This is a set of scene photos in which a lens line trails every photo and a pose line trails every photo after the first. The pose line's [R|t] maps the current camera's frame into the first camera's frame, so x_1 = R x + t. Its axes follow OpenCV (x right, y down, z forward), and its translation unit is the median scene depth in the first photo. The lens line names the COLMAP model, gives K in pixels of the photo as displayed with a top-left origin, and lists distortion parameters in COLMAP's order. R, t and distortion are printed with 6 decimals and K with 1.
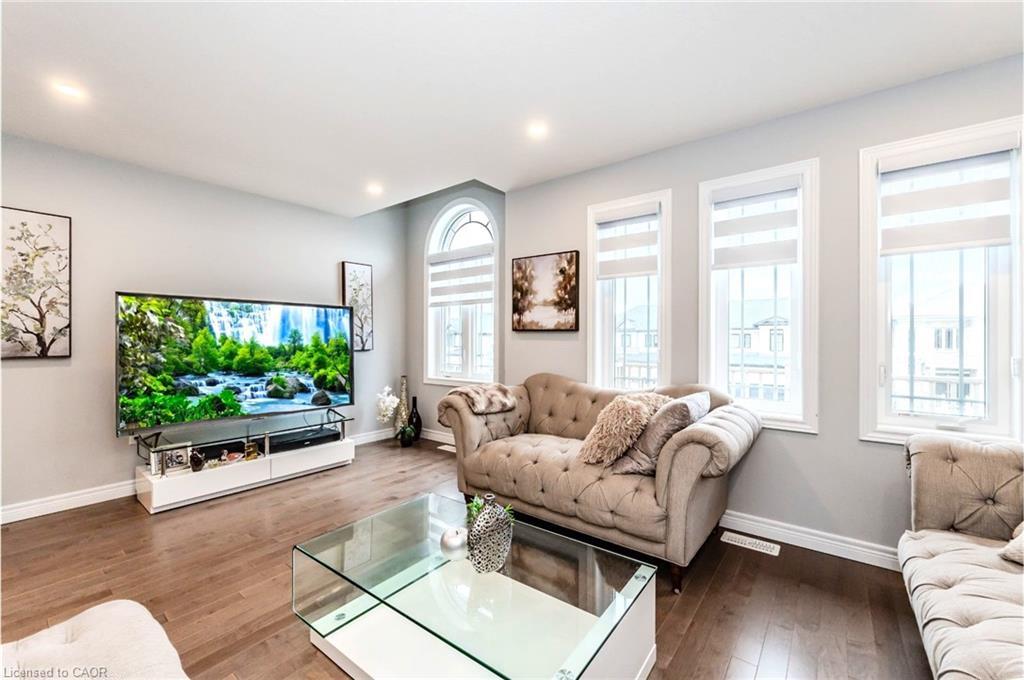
lens RADIAL K [[411.9, 0, 515.5], [0, 411.9, 338.1], [0, 0, 1]] dist [0.001169, -0.000290]
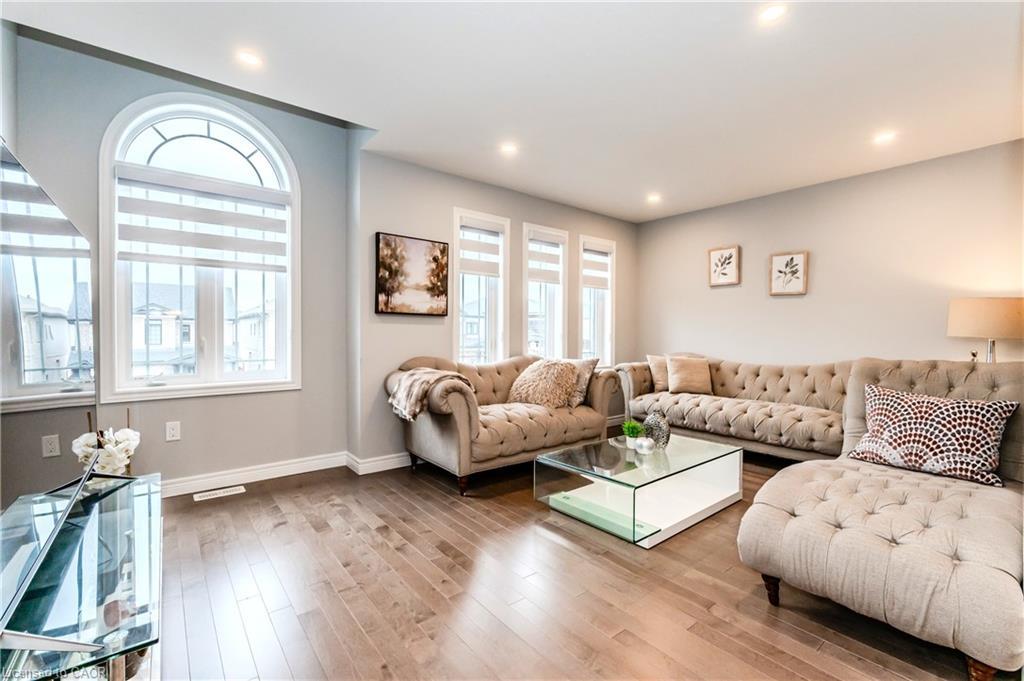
lens RADIAL K [[450.5, 0, 516.7], [0, 450.5, 340.0], [0, 0, 1]] dist [0.000757, -0.000056]
pose [[0.217270, -0.015317, 0.975991, -0.937524], [-0.003865, 0.999856, 0.016553, 0.024631], [-0.976104, -0.007369, 0.217179, 0.519613]]
